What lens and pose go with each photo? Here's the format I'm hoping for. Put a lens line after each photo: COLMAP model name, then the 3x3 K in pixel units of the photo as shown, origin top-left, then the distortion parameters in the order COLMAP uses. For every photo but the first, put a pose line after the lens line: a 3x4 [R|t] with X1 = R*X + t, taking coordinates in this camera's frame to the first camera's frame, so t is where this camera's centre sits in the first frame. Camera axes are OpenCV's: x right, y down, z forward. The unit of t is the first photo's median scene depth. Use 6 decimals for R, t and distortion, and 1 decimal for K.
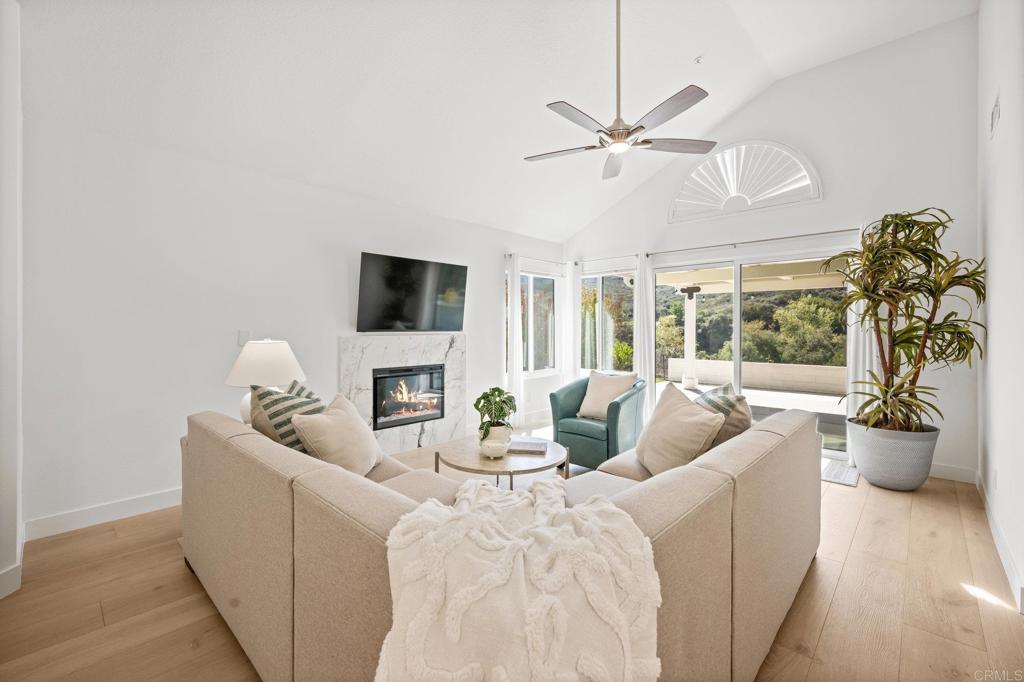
lens RADIAL K [[442.7, 0, 518.1], [0, 442.7, 339.1], [0, 0, 1]] dist [0.001940, 0.000006]
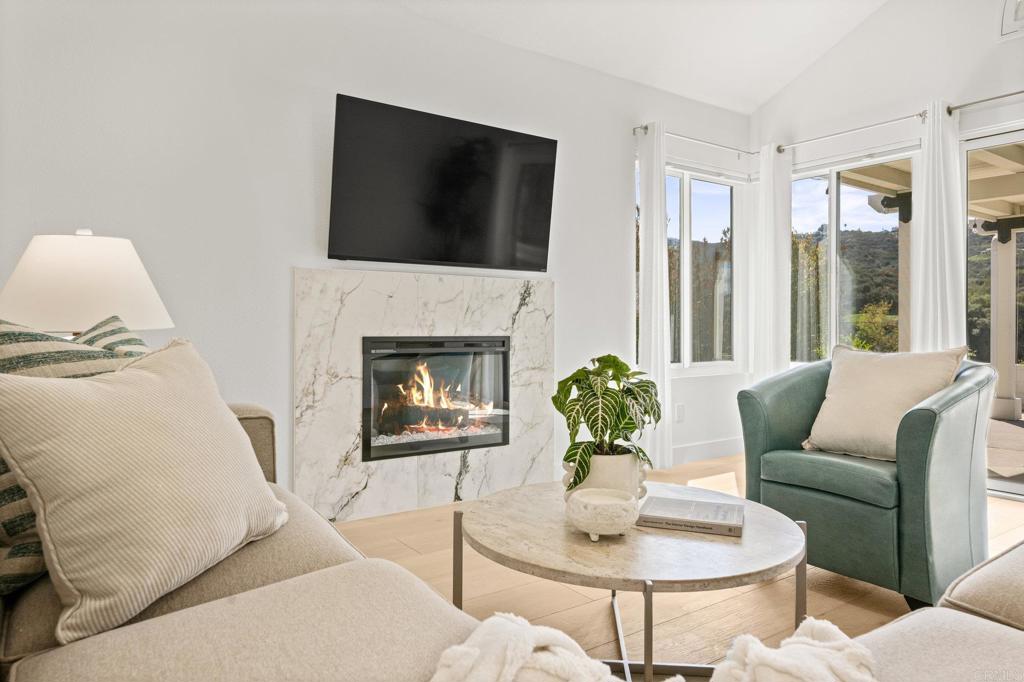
lens RADIAL K [[667.0, 0, 511.7], [0, 667.0, 334.5], [0, 0, 1]] dist [-0.001051, 0.006242]
pose [[0.977544, 0.004014, -0.210692, -0.007048], [-0.007497, 0.999848, -0.015732, 0.075779], [0.210596, 0.016958, 0.977426, 0.304935]]
